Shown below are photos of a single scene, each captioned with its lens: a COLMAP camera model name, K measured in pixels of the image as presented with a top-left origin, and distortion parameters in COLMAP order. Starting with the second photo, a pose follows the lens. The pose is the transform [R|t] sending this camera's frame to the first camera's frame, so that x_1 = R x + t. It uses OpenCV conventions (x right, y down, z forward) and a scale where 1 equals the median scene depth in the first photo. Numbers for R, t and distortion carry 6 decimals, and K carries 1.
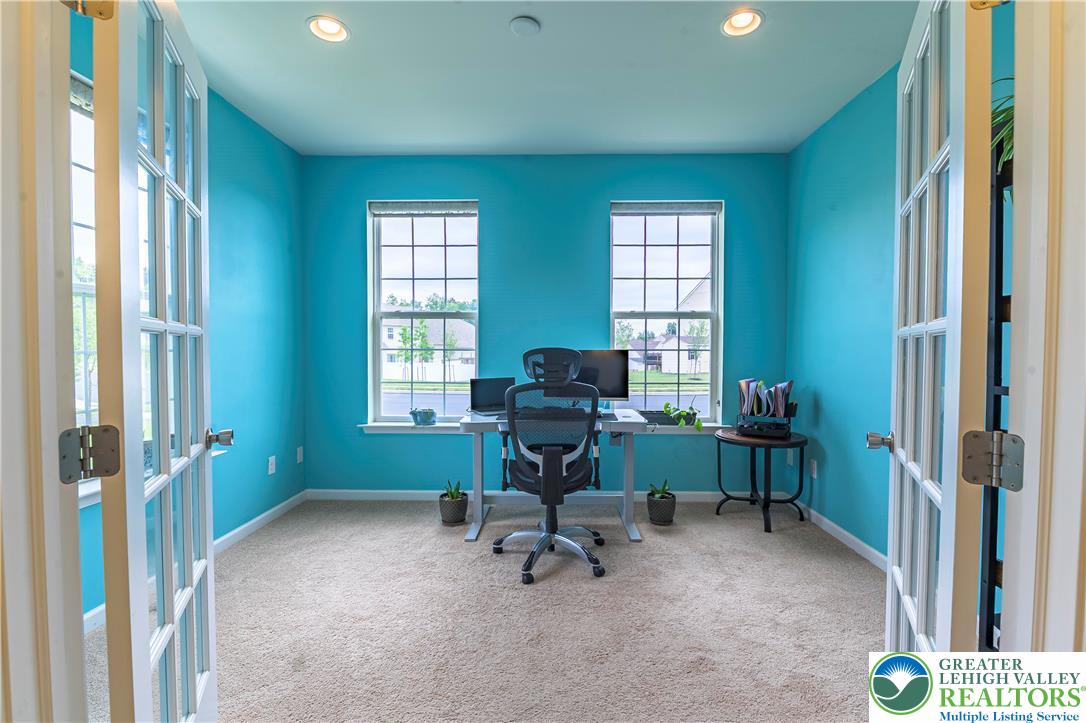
lens RADIAL K [[476.6, 0, 546.6], [0, 476.6, 360.6], [0, 0, 1]] dist [0.000540, -0.000410]
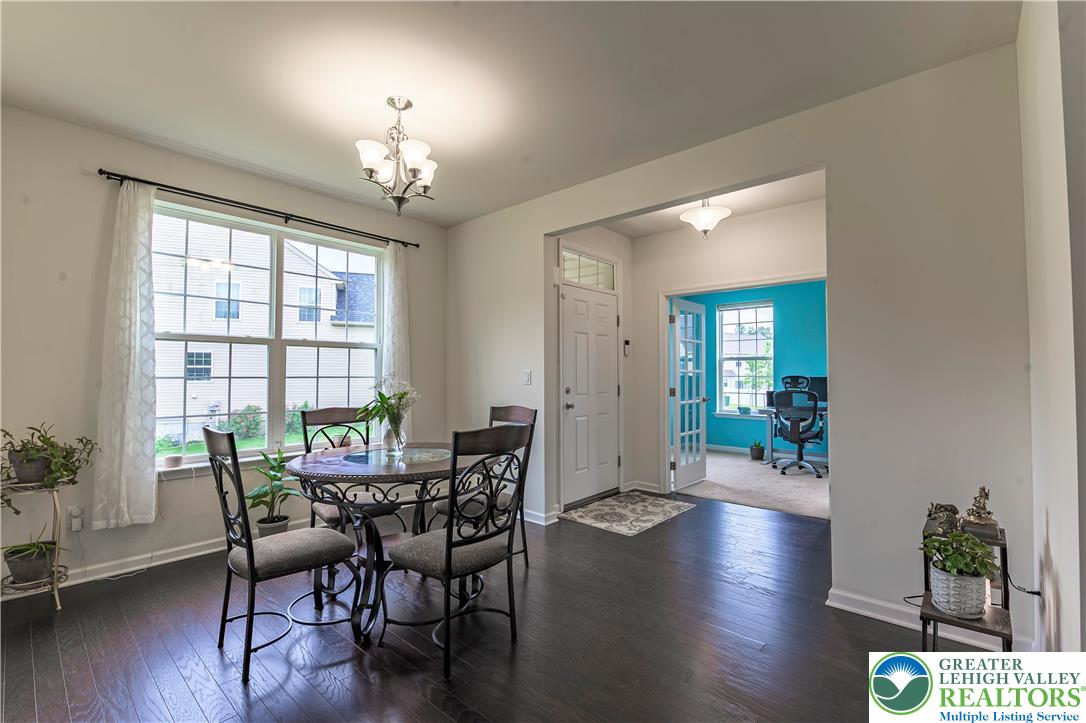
lens RADIAL K [[476.6, 0, 546.6], [0, 476.6, 360.6], [0, 0, 1]] dist [0.000540, -0.000410]
pose [[0.760379, -0.020320, -0.649162, 0.480231], [-0.015823, 0.998634, -0.049793, 0.027424], [0.649287, 0.048133, 0.759019, -1.238081]]
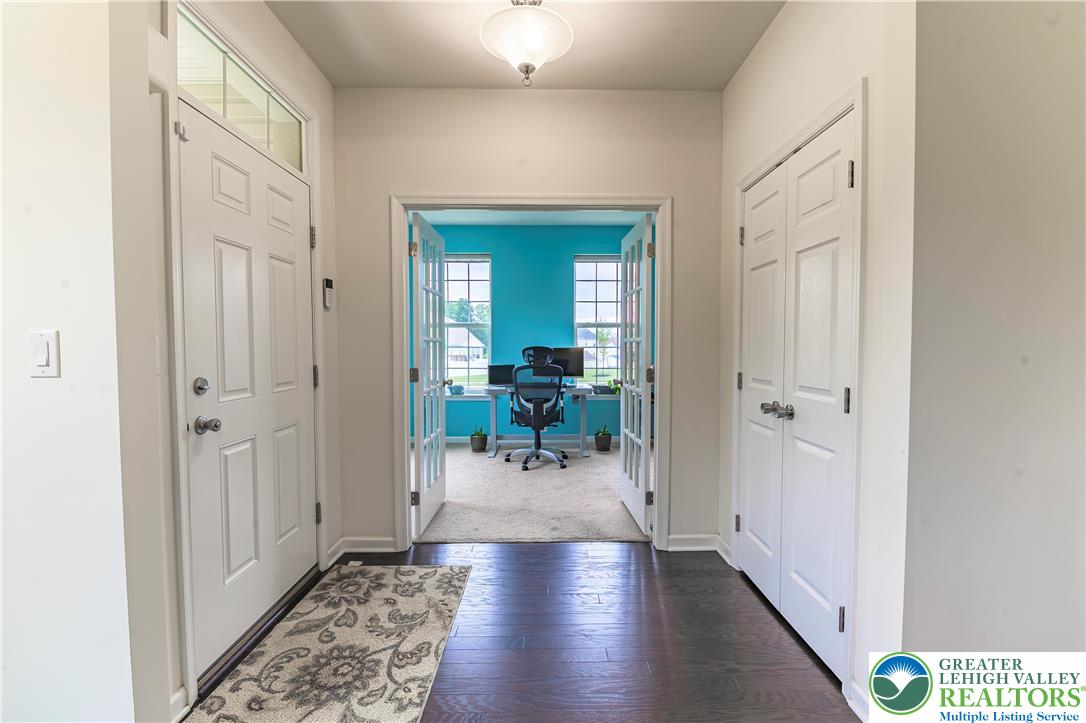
lens RADIAL K [[469.1, 0, 548.4], [0, 469.1, 360.1], [0, 0, 1]] dist [0.001584, -0.010316]
pose [[0.999330, -0.003067, 0.036475, -0.010955], [0.002871, 0.999981, 0.005413, 0.013793], [-0.036491, -0.005305, 0.999320, -0.670807]]
